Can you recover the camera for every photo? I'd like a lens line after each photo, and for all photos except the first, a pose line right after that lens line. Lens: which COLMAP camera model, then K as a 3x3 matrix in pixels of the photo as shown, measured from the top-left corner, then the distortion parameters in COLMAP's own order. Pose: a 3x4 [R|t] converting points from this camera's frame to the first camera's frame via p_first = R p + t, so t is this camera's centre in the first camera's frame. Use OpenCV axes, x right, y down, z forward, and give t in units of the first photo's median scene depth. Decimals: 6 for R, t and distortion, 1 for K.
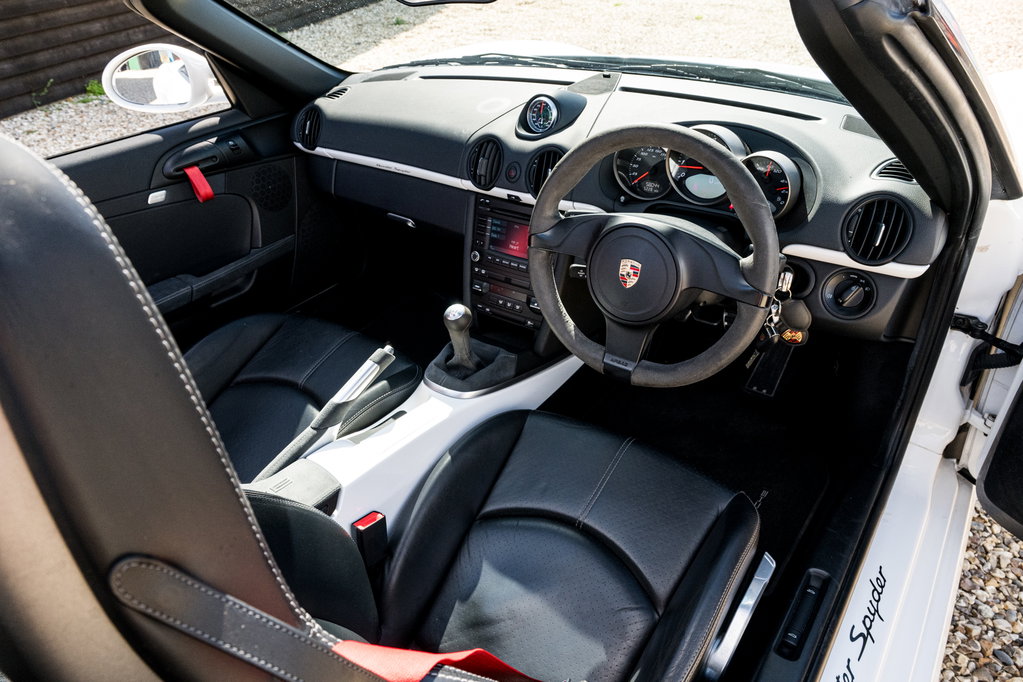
lens RADIAL K [[675.1, 0, 511.5], [0, 675.1, 341.0], [0, 0, 1]] dist [0.000937, -0.000663]
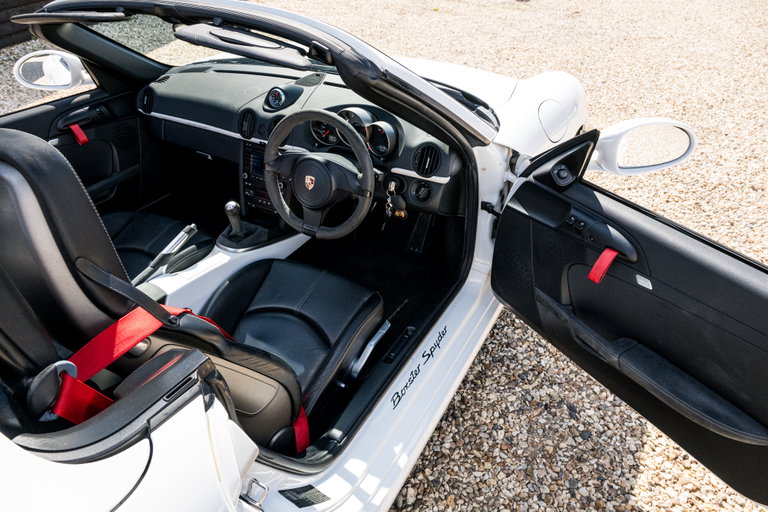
lens RADIAL K [[506.8, 0, 384.0], [0, 506.8, 256.0], [0, 0, 1]] dist [0.000937, -0.000663]
pose [[0.992402, -0.027646, 0.119895, 0.156950], [0.024440, 0.999305, 0.028132, 0.063480], [-0.120590, -0.024988, 0.992388, -0.417997]]
